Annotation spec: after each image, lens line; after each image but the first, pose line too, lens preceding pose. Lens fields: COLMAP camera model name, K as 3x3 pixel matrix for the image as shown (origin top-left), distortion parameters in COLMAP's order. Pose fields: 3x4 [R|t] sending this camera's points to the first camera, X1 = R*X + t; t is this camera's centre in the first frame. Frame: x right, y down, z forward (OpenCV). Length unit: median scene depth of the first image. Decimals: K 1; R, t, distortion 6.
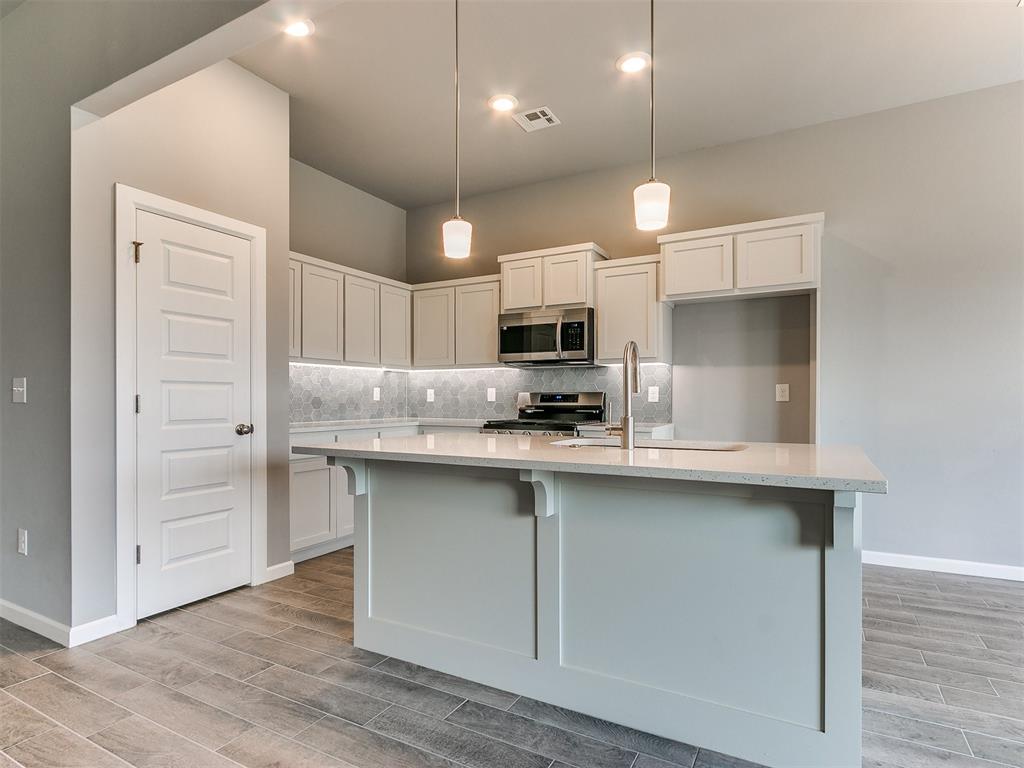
lens RADIAL K [[529.3, 0, 498.3], [0, 529.3, 396.4], [0, 0, 1]] dist [0.012357, -0.009314]
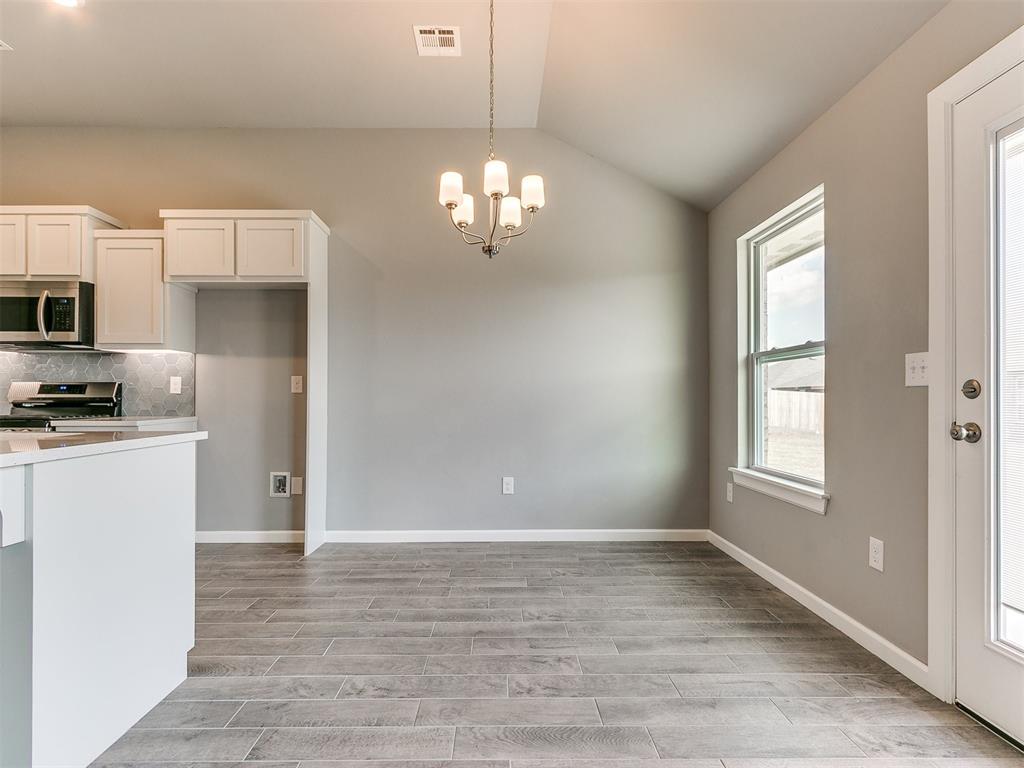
lens RADIAL K [[529.3, 0, 498.3], [0, 529.3, 396.4], [0, 0, 1]] dist [0.012357, -0.009314]
pose [[0.878321, 0.001810, 0.478068, 0.348582], [-0.003796, 0.999988, 0.003188, 0.010496], [-0.478056, -0.004615, 0.878317, -0.066843]]
